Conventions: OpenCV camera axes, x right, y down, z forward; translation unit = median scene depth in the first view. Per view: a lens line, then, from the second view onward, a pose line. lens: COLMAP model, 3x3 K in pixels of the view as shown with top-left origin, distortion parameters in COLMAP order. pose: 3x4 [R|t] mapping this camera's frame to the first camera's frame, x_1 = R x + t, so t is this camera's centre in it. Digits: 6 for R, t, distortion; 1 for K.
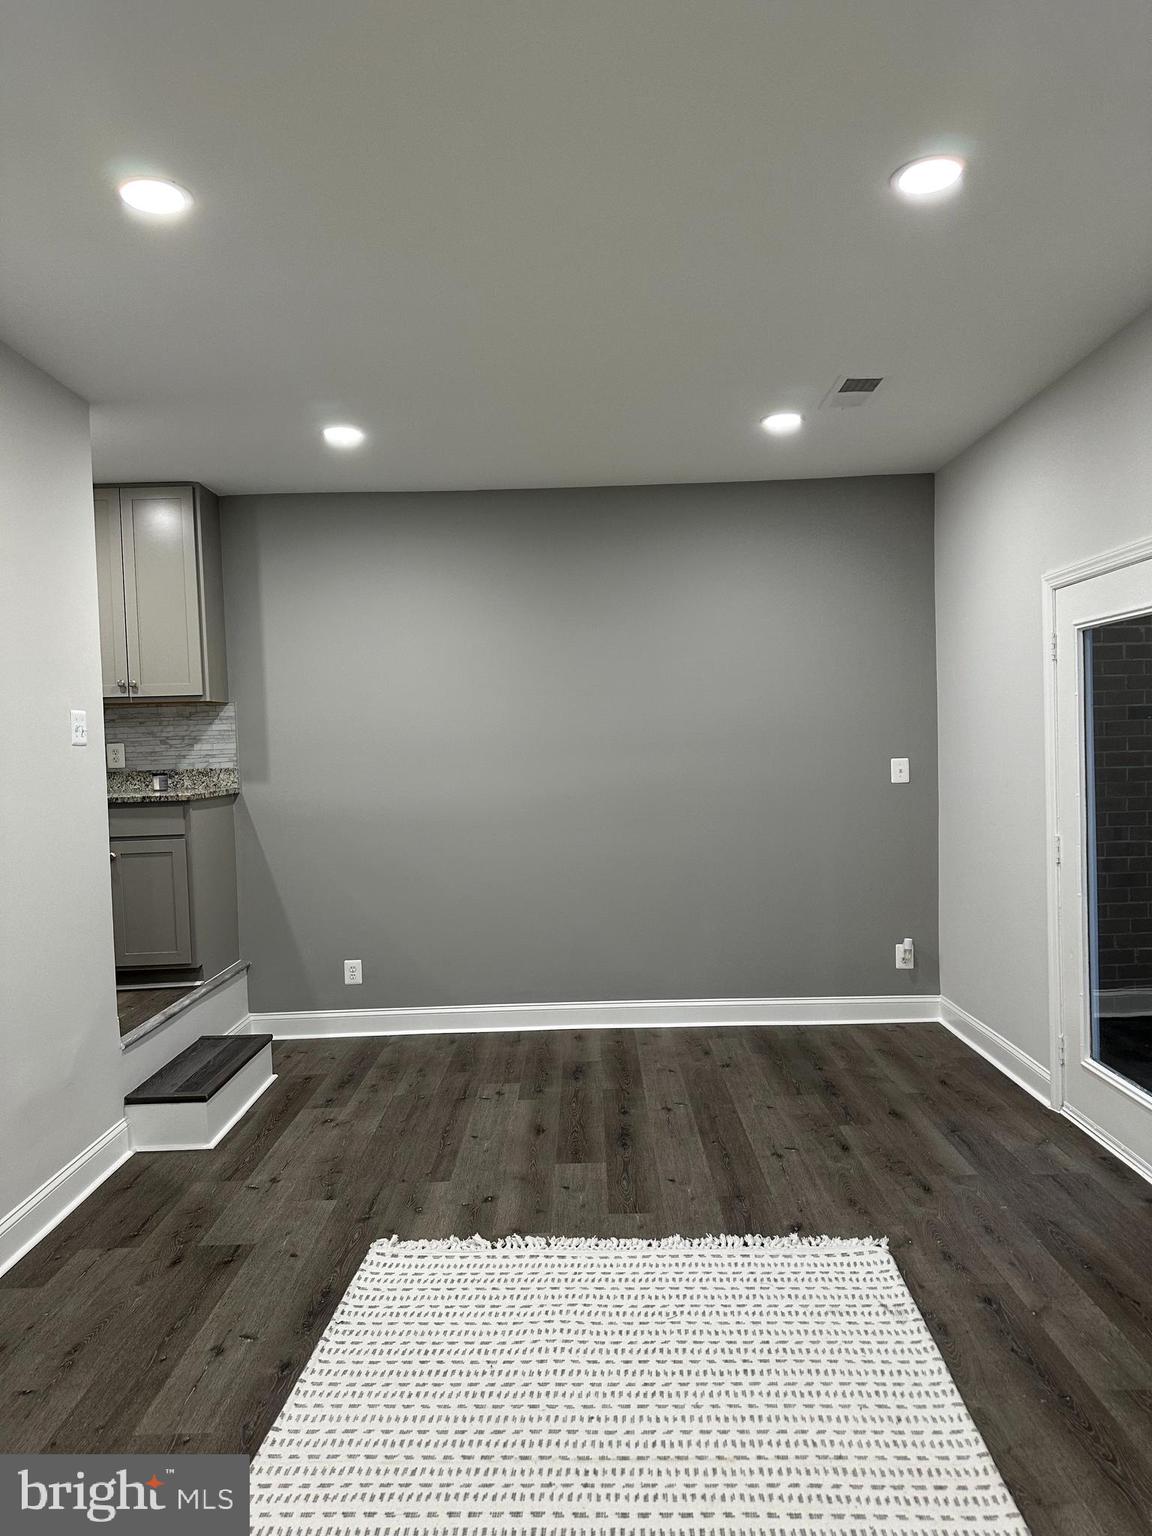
lens RADIAL K [[1071.7, 0, 576.0], [0, 1071.7, 768.0], [0, 0, 1]] dist [0.105284, -0.140656]
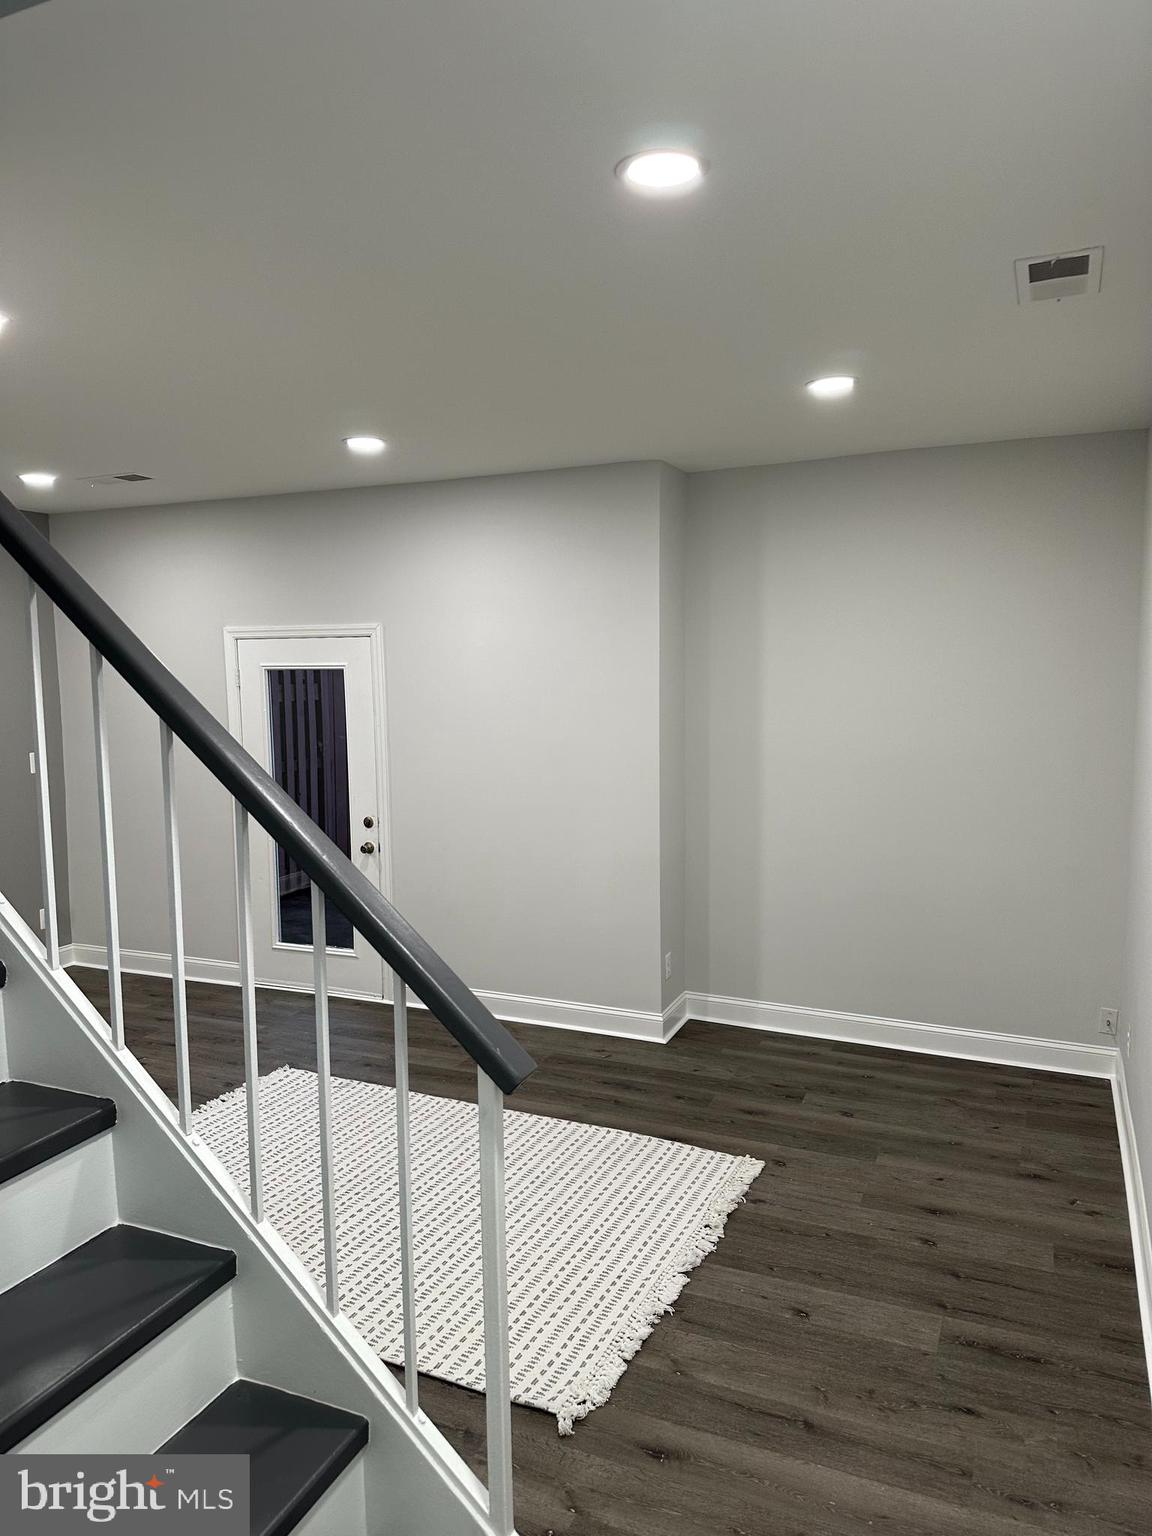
lens RADIAL K [[1071.7, 0, 576.0], [0, 1071.7, 768.0], [0, 0, 1]] dist [0.105284, -0.140656]
pose [[0.403332, -0.066078, 0.912665, -0.812796], [0.018278, 0.997772, 0.064162, -0.079608], [-0.914871, -0.009197, 0.403642, -0.015401]]
